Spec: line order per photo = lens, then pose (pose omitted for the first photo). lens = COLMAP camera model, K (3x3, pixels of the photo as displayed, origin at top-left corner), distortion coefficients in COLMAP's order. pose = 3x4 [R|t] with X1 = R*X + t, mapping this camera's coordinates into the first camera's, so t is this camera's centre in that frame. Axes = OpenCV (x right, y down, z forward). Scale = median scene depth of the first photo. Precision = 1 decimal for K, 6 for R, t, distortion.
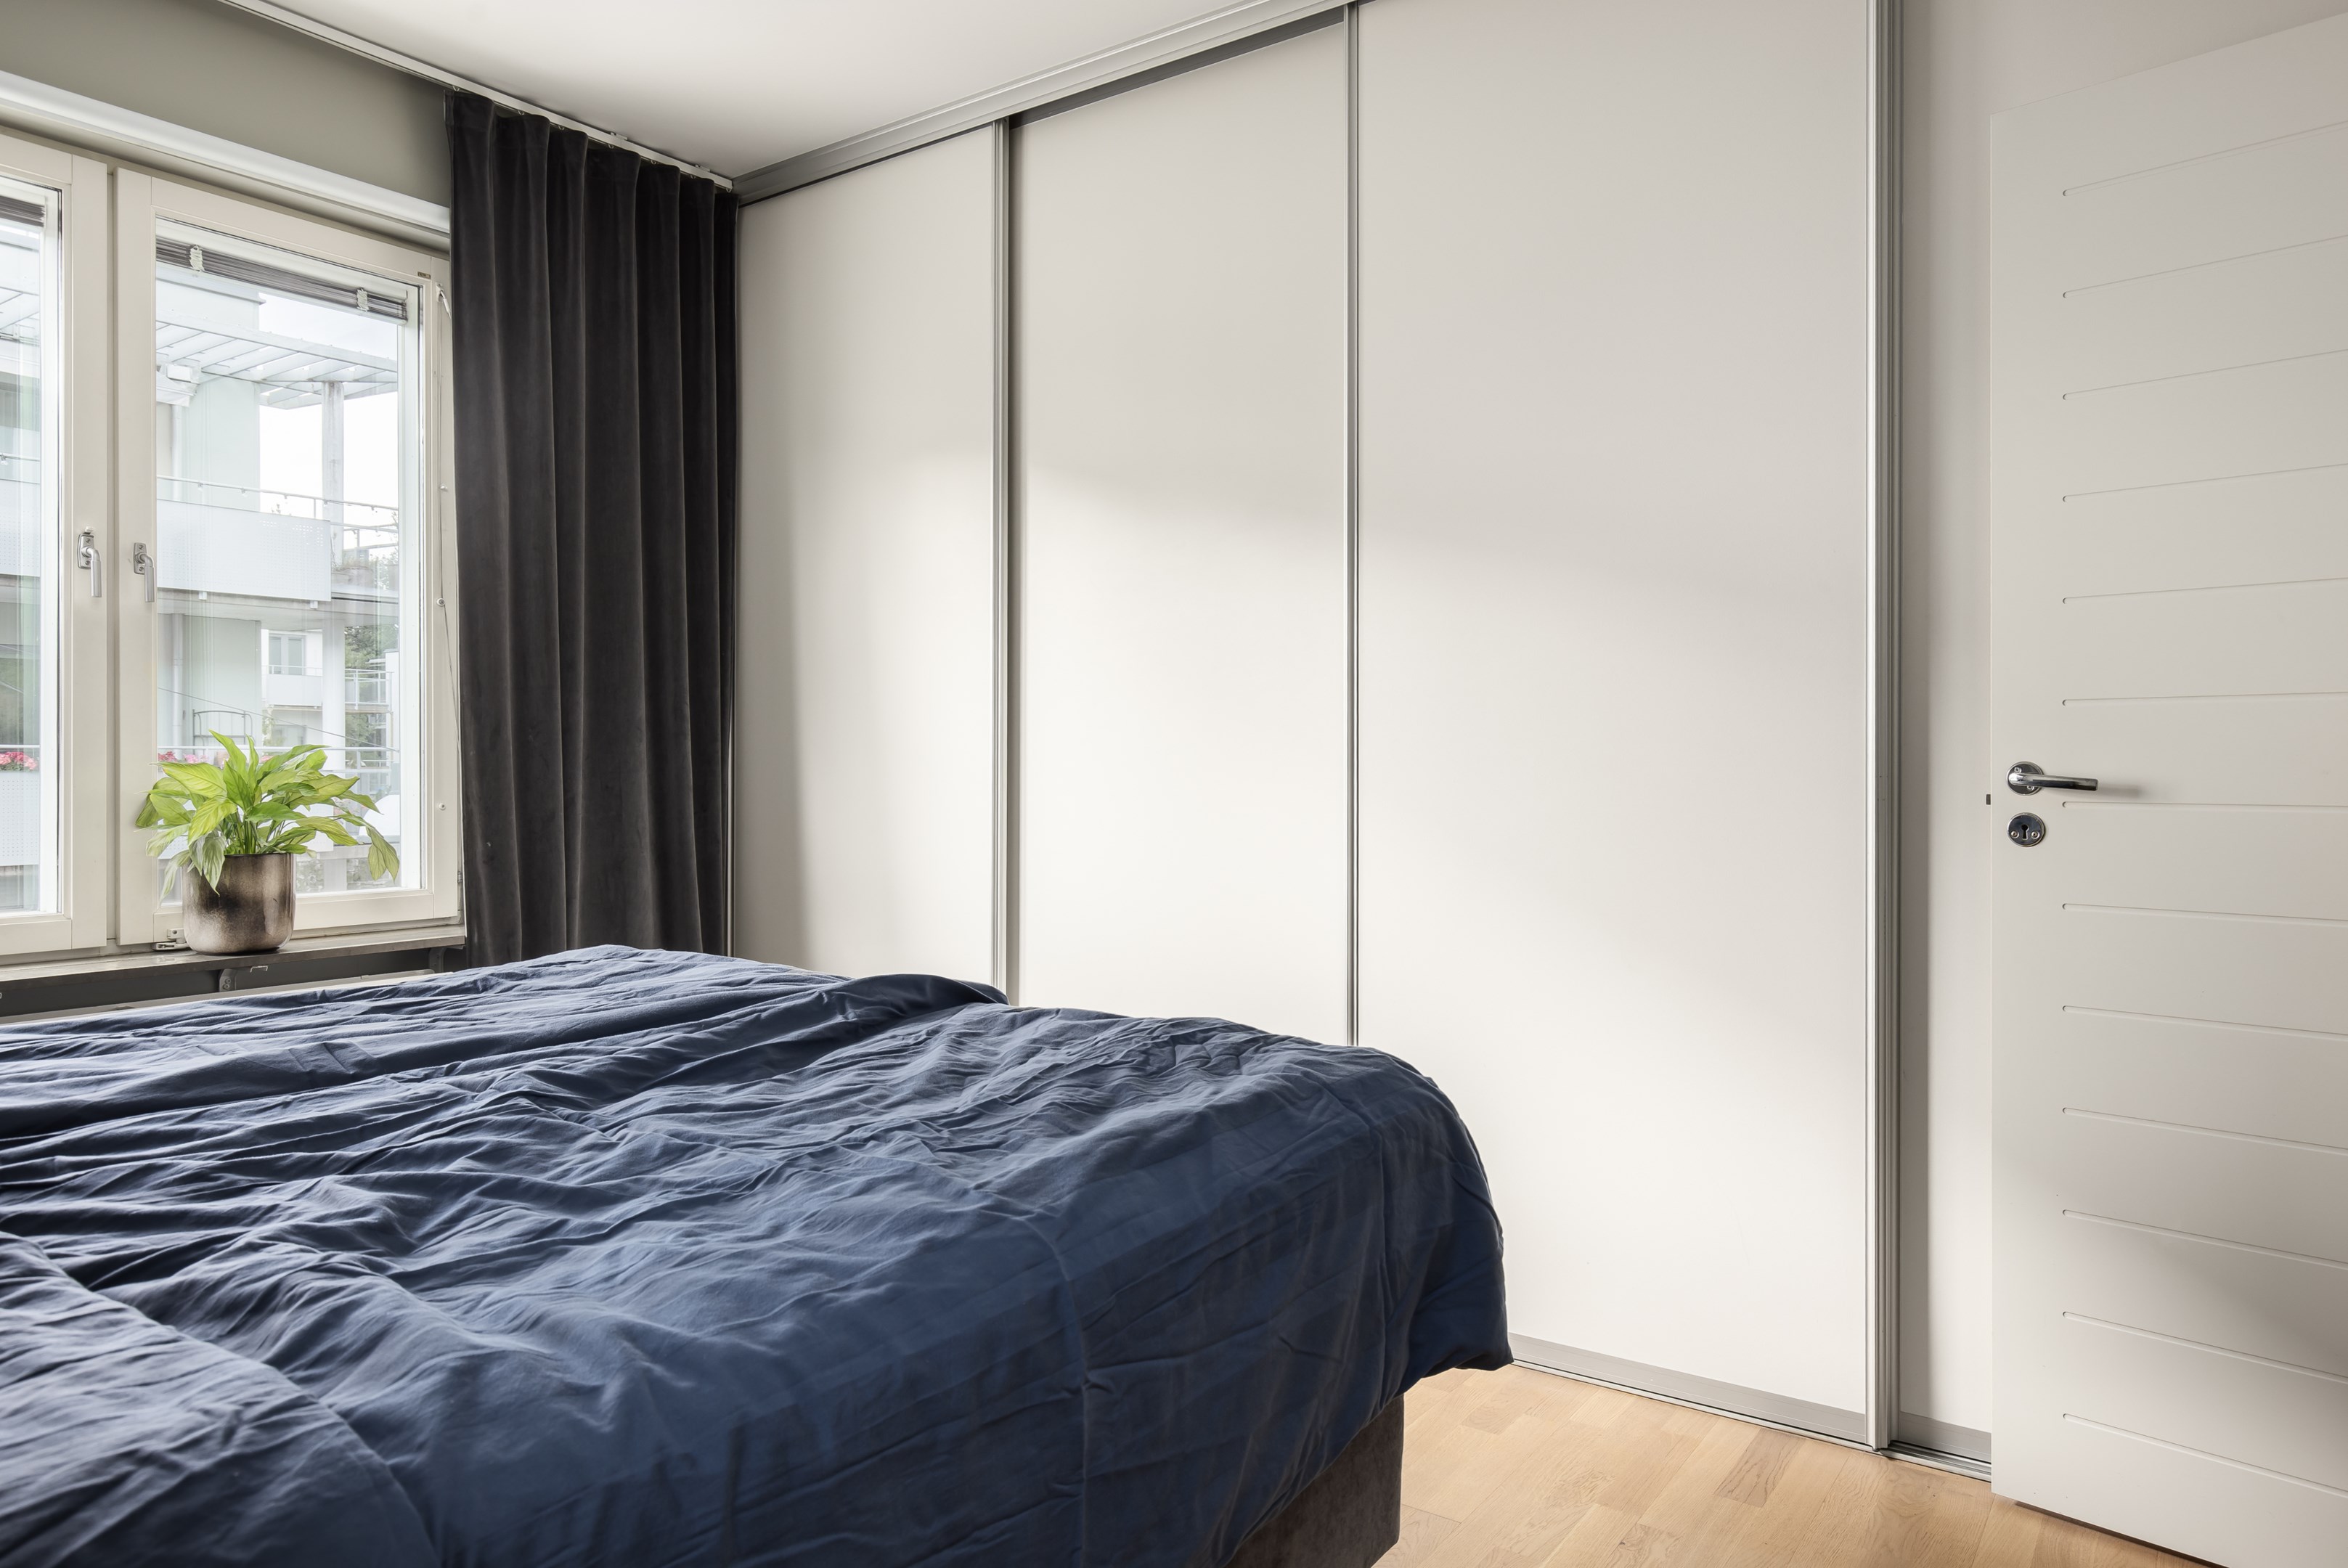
lens RADIAL K [[1514.8, 0, 1165.1], [0, 1514.8, 781.5], [0, 0, 1]] dist [0.006128, -0.001253]
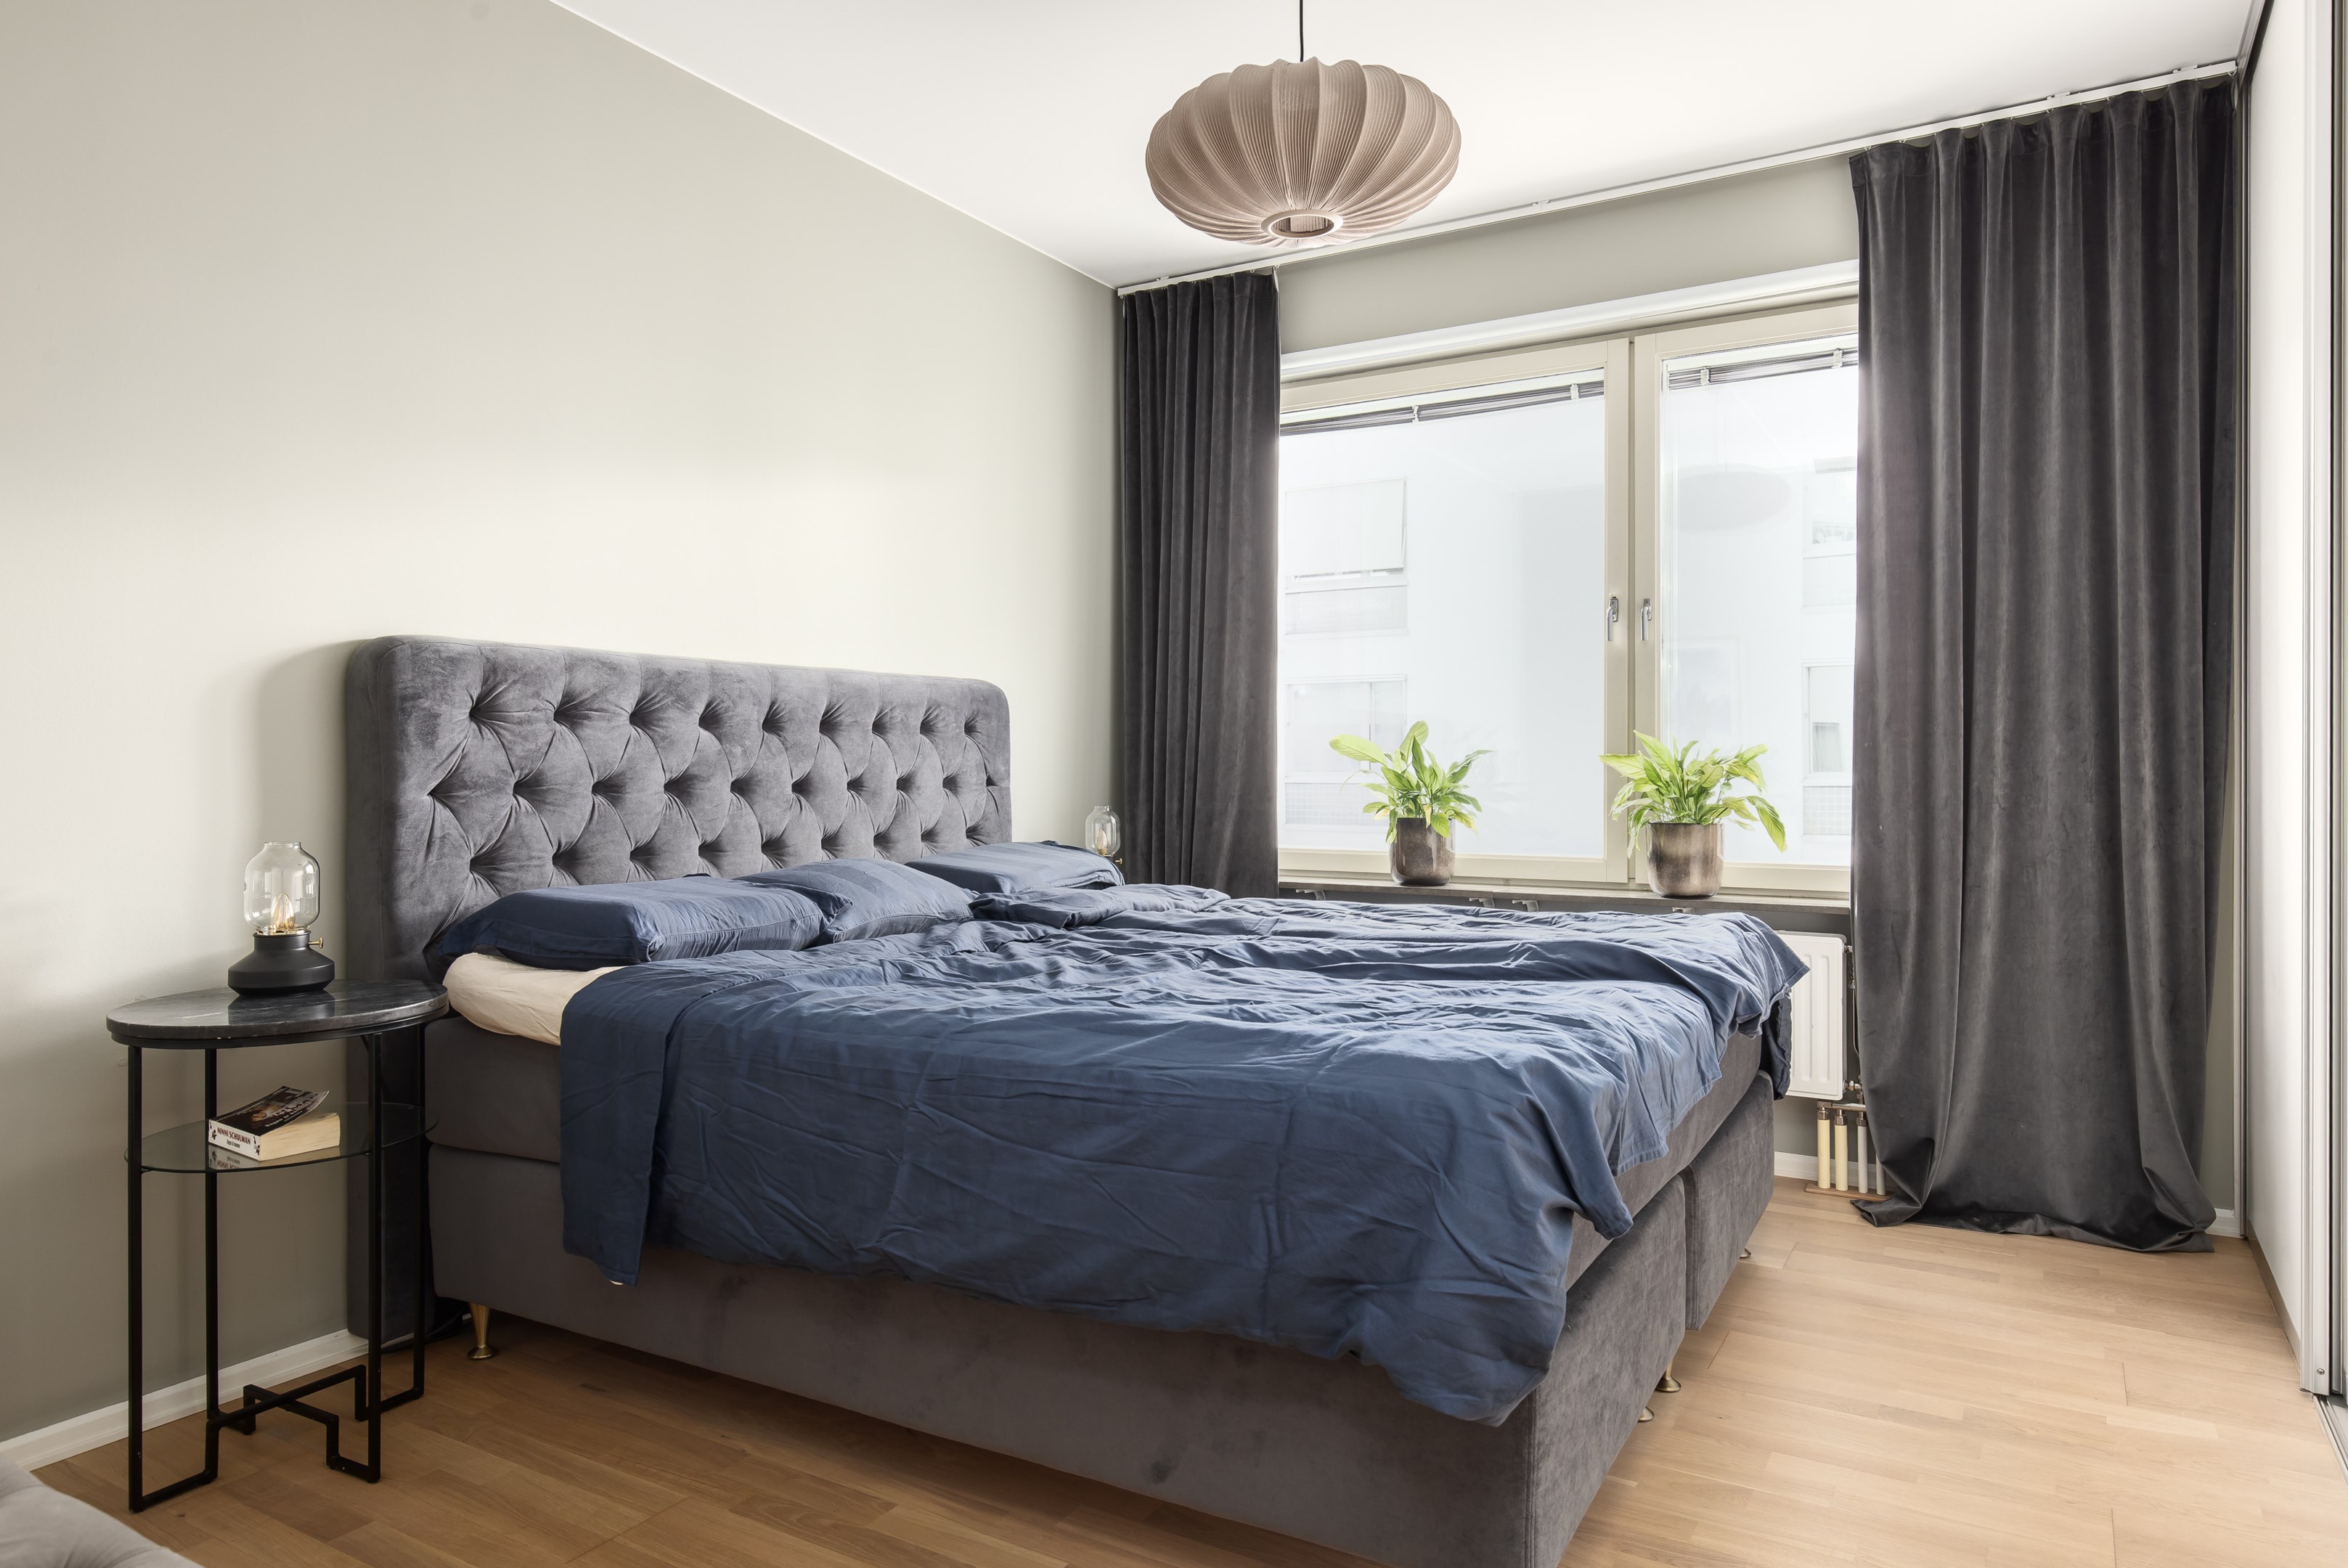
lens RADIAL K [[1449.9, 0, 1182.0], [0, 1449.9, 790.7], [0, 0, 1]] dist [-0.020151, -0.000456]
pose [[0.097292, 0.006941, -0.995232, 0.612309], [-0.001537, 0.999976, 0.006824, 0.012586], [0.995255, 0.000866, 0.097300, 0.441947]]
